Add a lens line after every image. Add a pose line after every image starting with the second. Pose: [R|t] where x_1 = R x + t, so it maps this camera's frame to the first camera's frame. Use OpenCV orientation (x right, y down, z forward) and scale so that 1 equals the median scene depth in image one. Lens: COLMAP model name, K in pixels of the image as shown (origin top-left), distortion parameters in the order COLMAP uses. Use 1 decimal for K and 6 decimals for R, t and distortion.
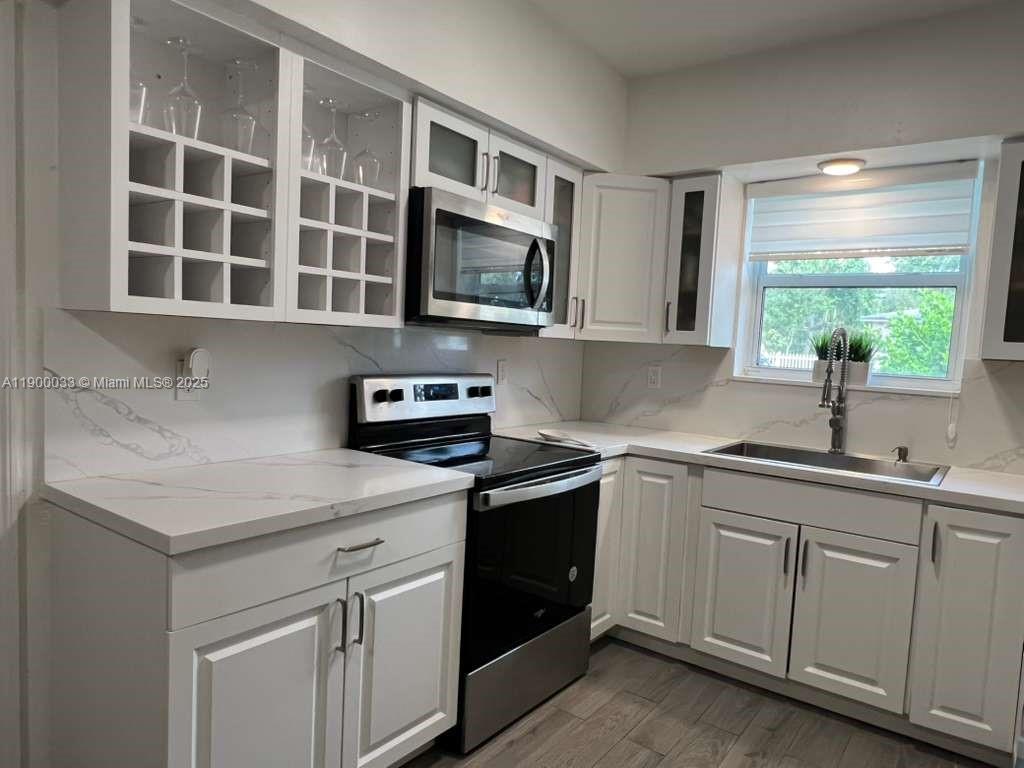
lens RADIAL K [[677.7, 0, 511.1], [0, 677.7, 391.9], [0, 0, 1]] dist [0.008222, 0.001781]
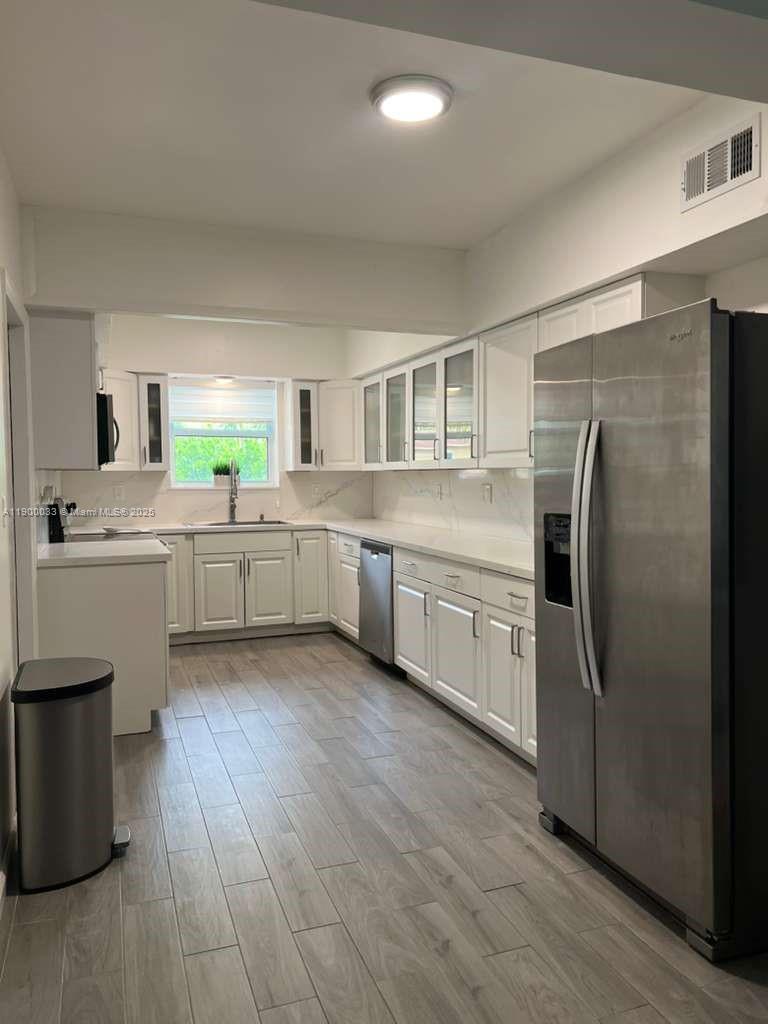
lens RADIAL K [[764.4, 0, 384.3], [0, 764.4, 510.1], [0, 0, 1]] dist [0.000075, -0.000054]
pose [[0.544944, -0.087318, 0.833914, -1.219893], [0.096280, 0.994501, 0.041216, 0.006987], [-0.832927, 0.057828, 0.550354, -0.636490]]
